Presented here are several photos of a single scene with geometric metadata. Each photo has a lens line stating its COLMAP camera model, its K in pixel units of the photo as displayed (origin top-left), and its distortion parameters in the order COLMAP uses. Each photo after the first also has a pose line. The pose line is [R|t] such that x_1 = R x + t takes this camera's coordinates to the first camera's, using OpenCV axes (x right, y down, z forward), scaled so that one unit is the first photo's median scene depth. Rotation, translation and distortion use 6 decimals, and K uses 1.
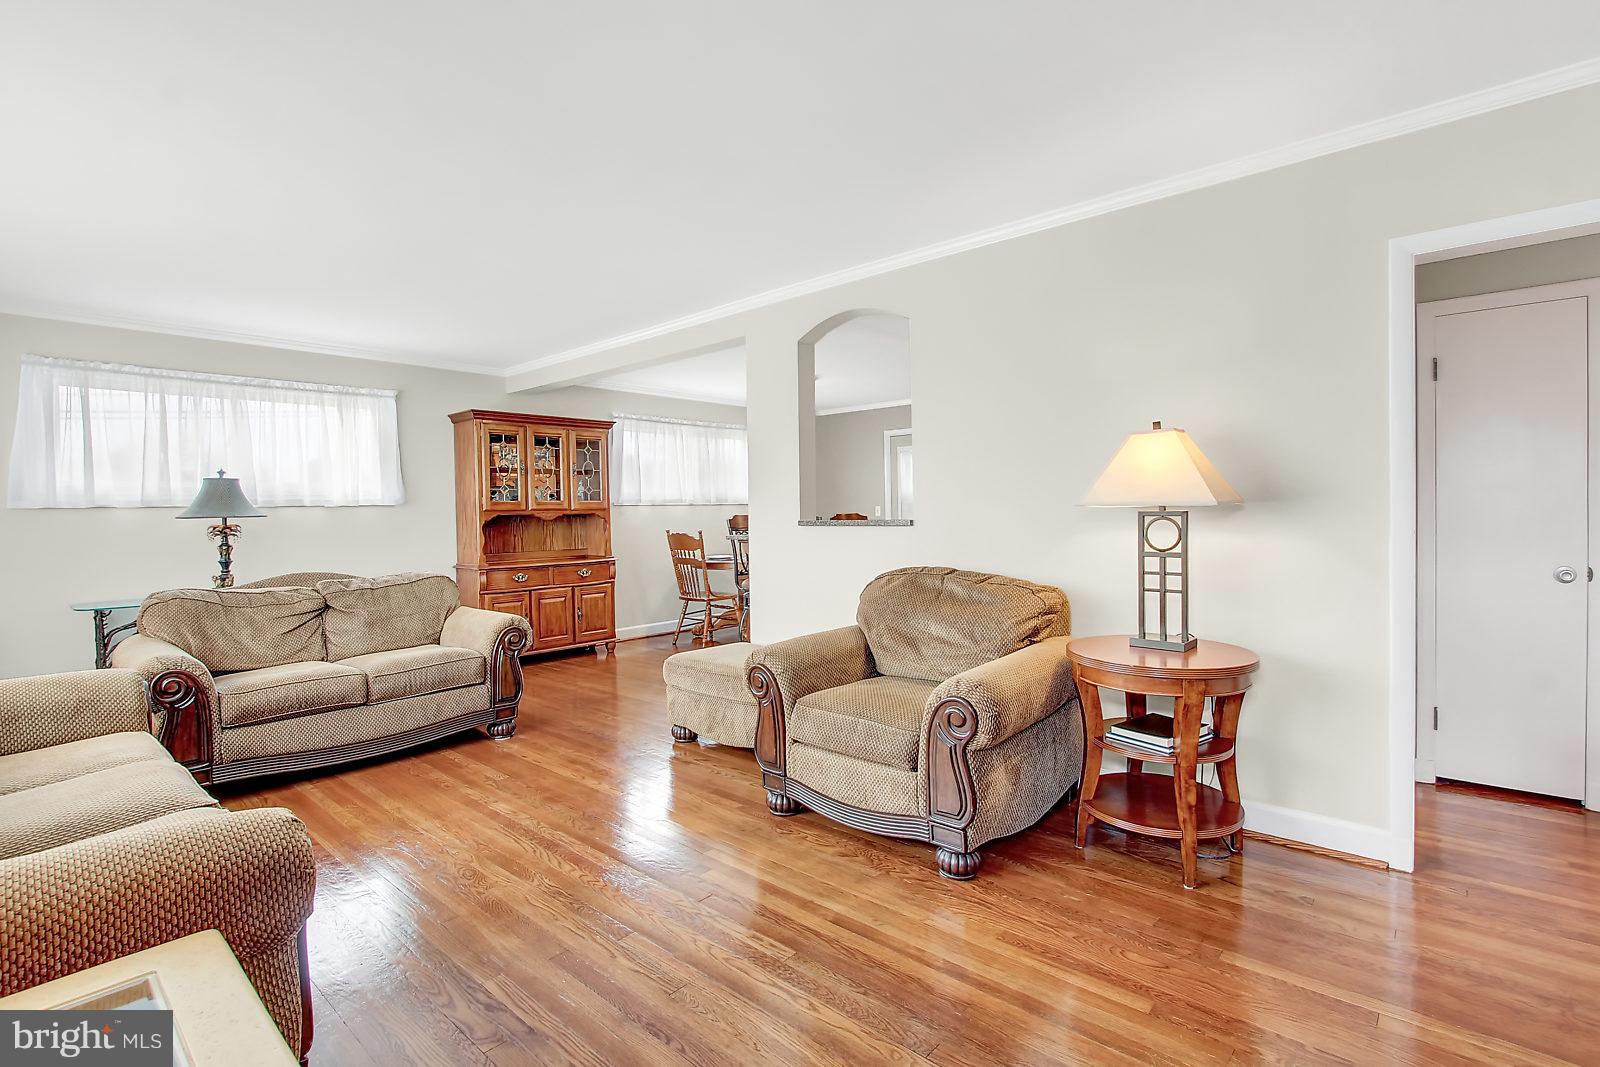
lens RADIAL K [[762.8, 0, 801.4], [0, 762.8, 526.2], [0, 0, 1]] dist [-0.017798, 0.001543]
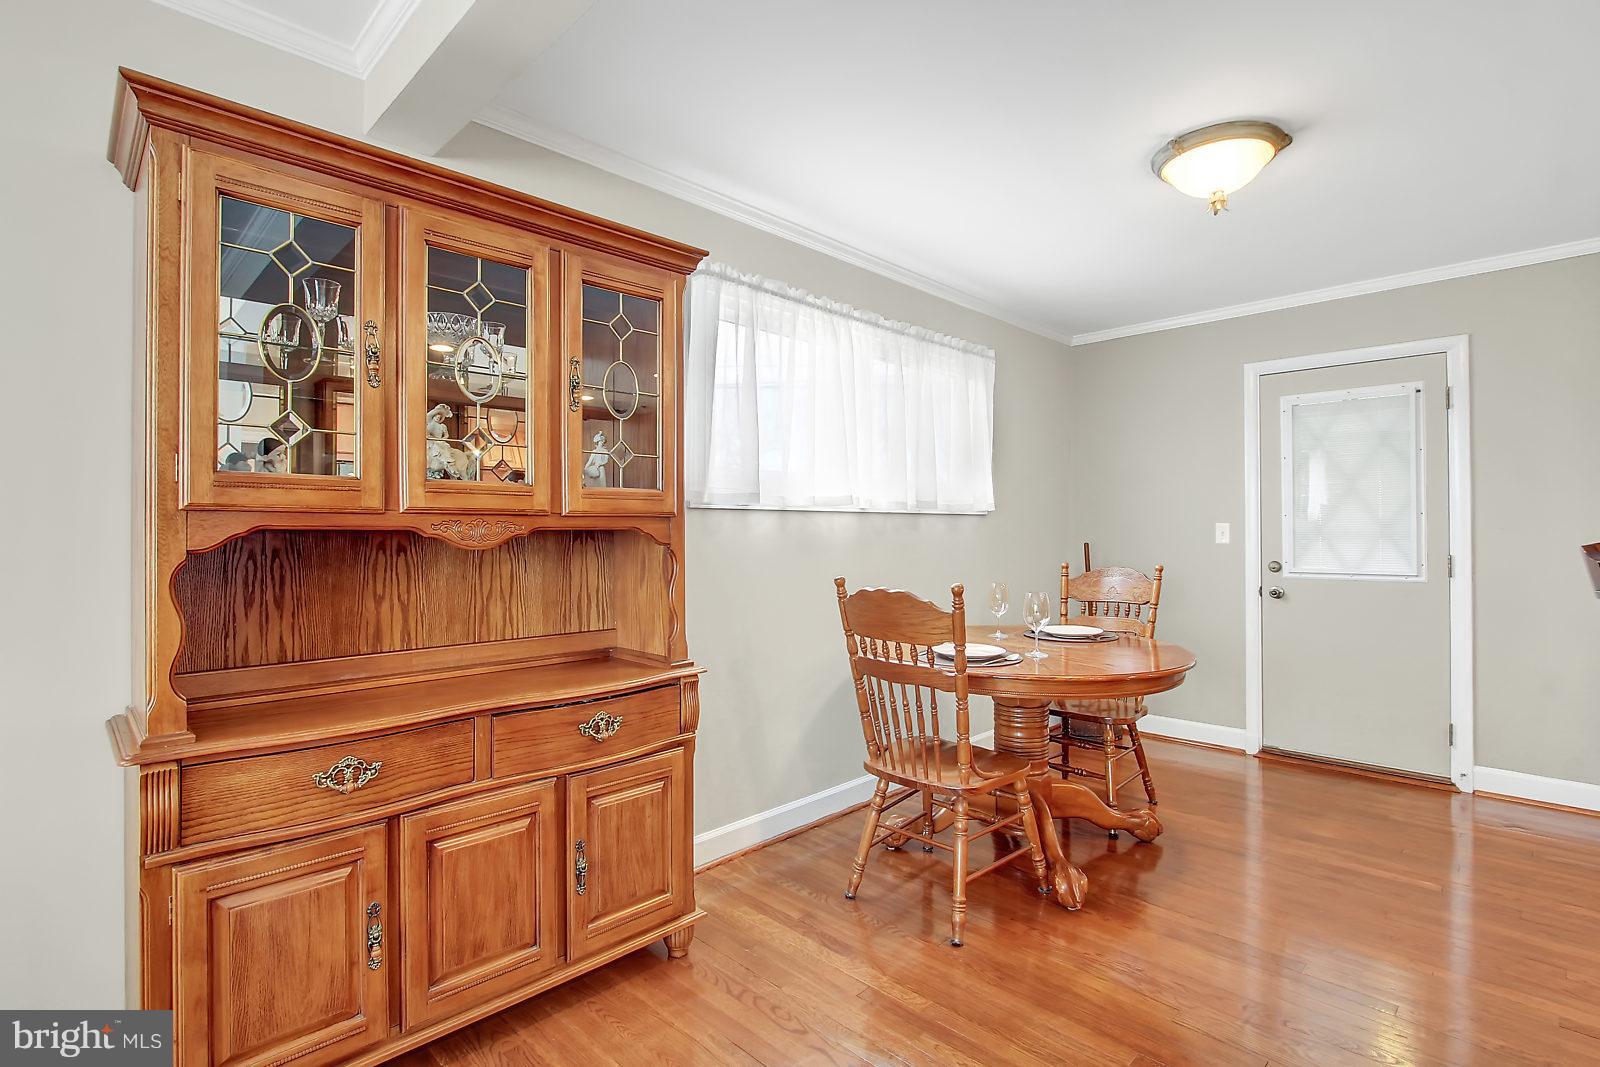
lens RADIAL K [[762.8, 0, 804.8], [0, 762.8, 522.8], [0, 0, 1]] dist [-0.017798, 0.001543]
pose [[0.998849, 0.014463, -0.045723, -0.197979], [-0.015853, 0.999419, -0.030188, -0.011317], [0.045260, 0.030878, 0.998498, 0.723593]]
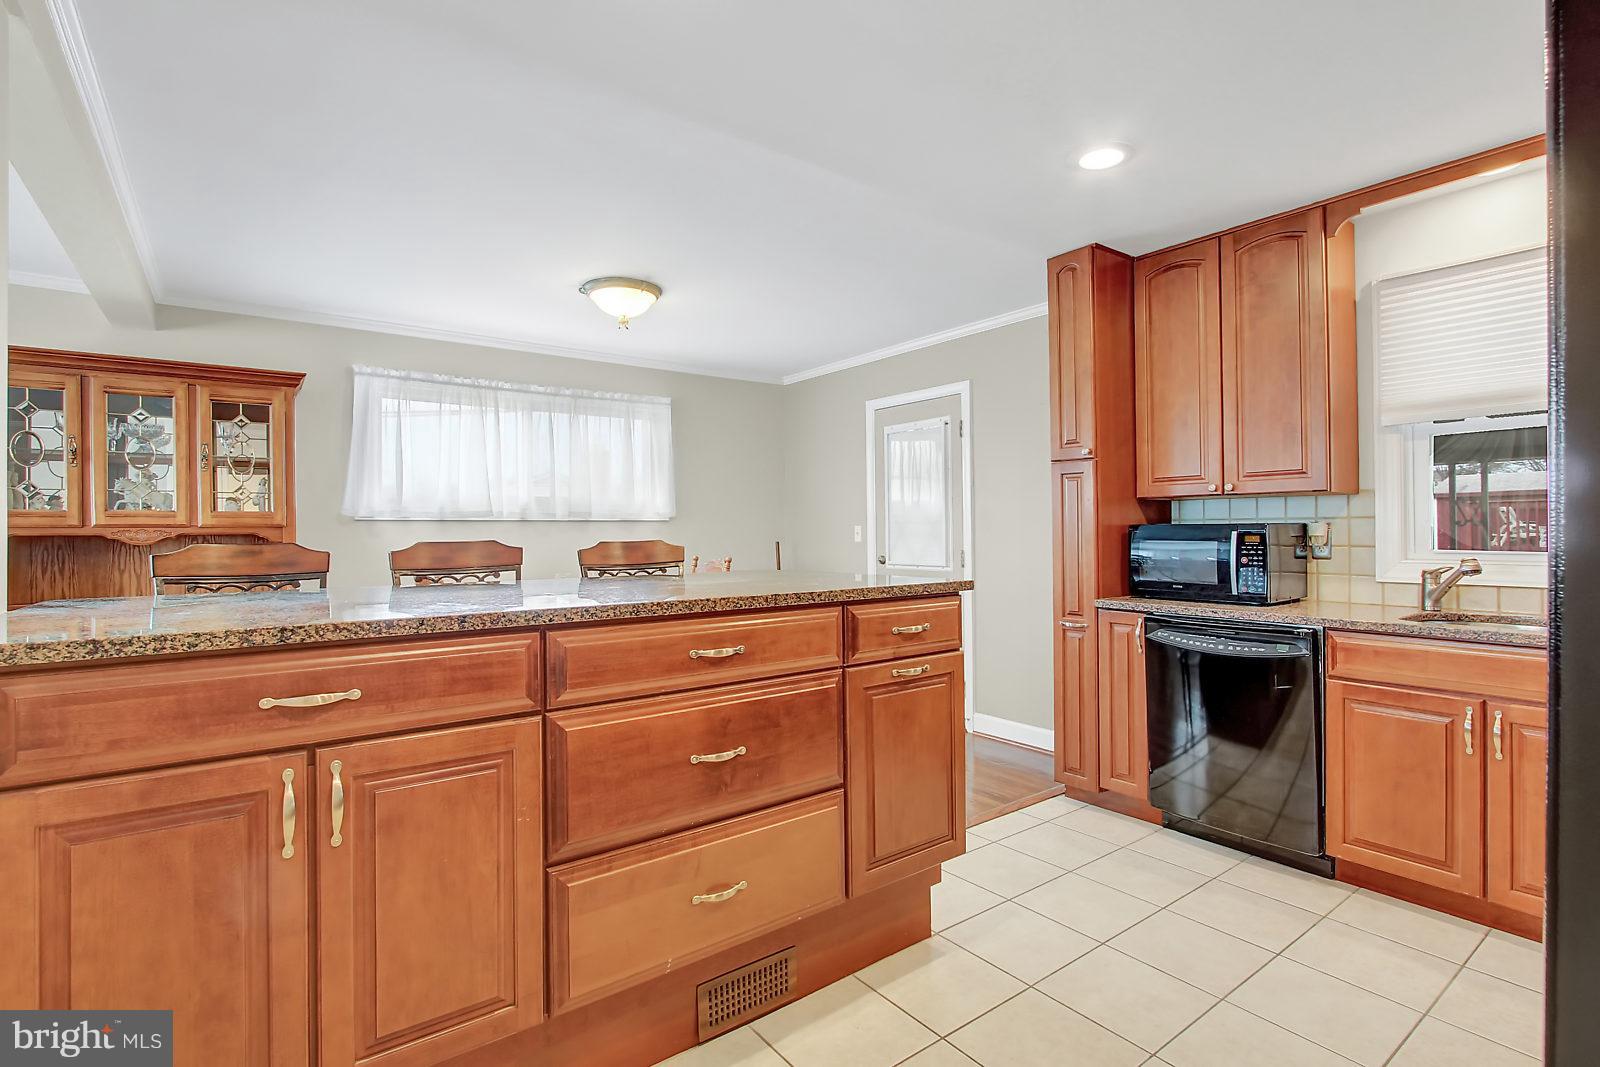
lens RADIAL K [[762.8, 0, 806.8], [0, 762.8, 531.4], [0, 0, 1]] dist [-0.017798, 0.001543]
pose [[0.980811, 0.011947, -0.194593, 0.253049], [-0.015242, 0.999765, -0.015440, -0.016885], [0.194363, 0.018110, 0.980762, 0.555296]]
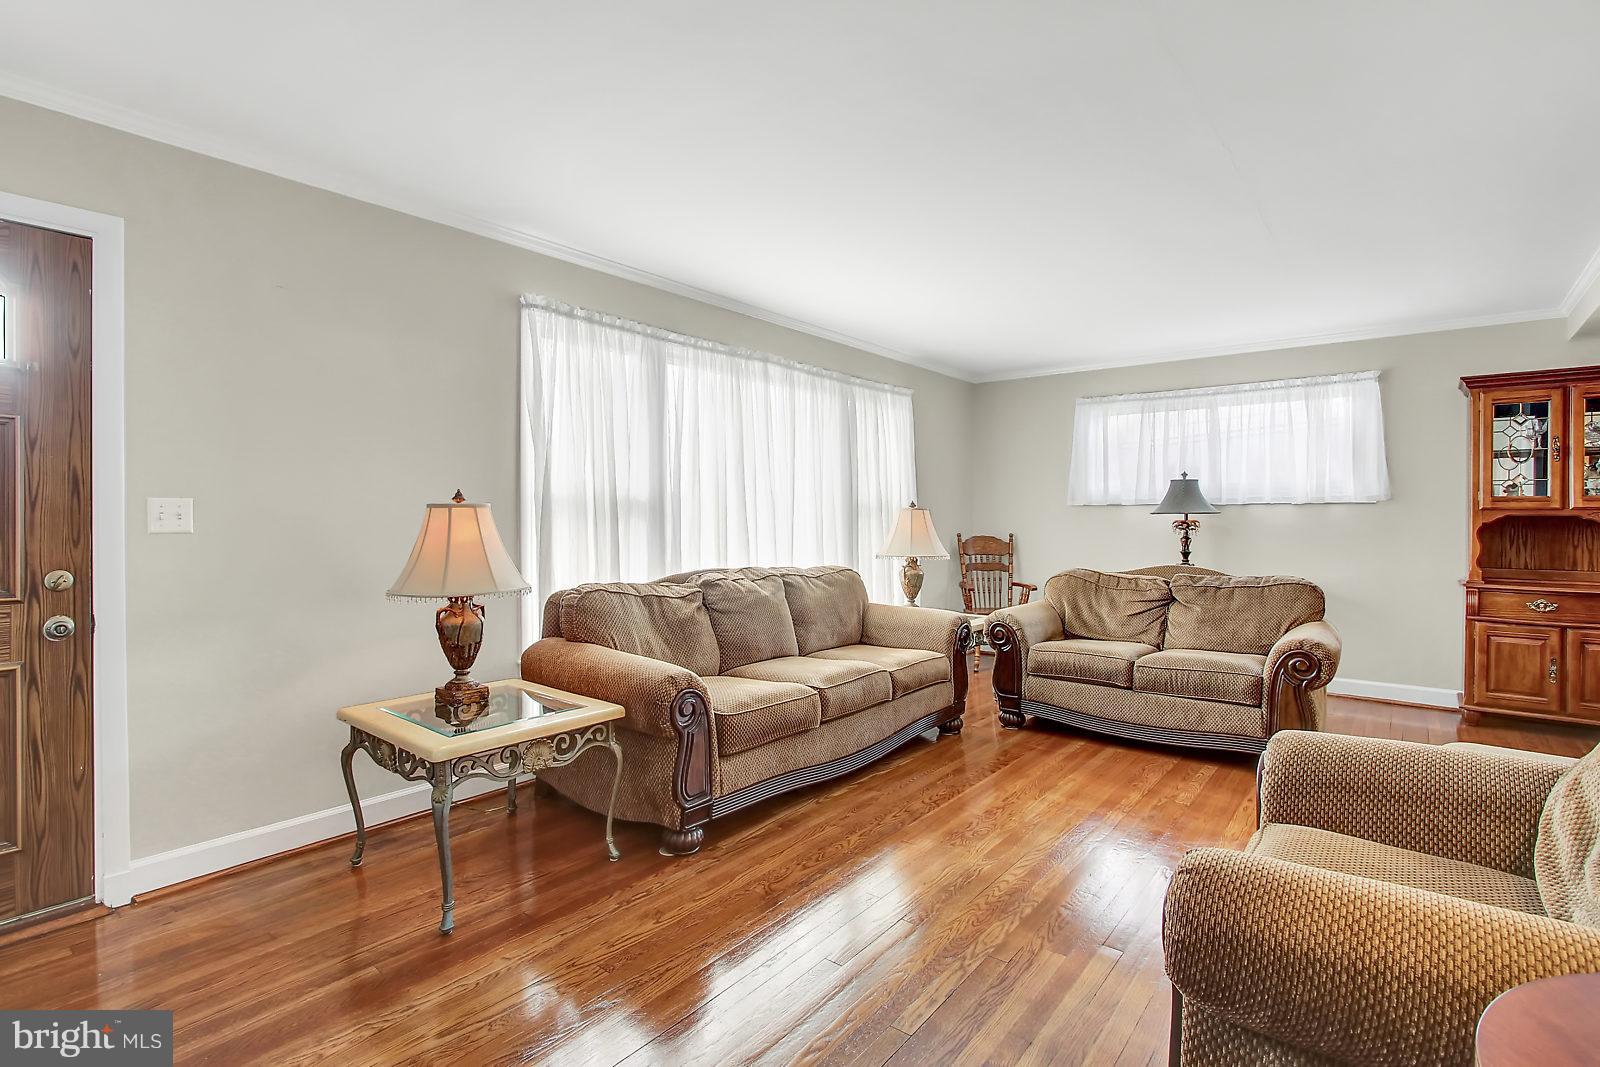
lens RADIAL K [[762.8, 0, 803.5], [0, 762.8, 525.1], [0, 0, 1]] dist [-0.017798, 0.001543]
pose [[0.048448, 0.026716, -0.998468, 0.272353], [-0.024043, 0.999384, 0.025574, -0.007411], [0.998536, 0.022767, 0.049061, 0.279121]]
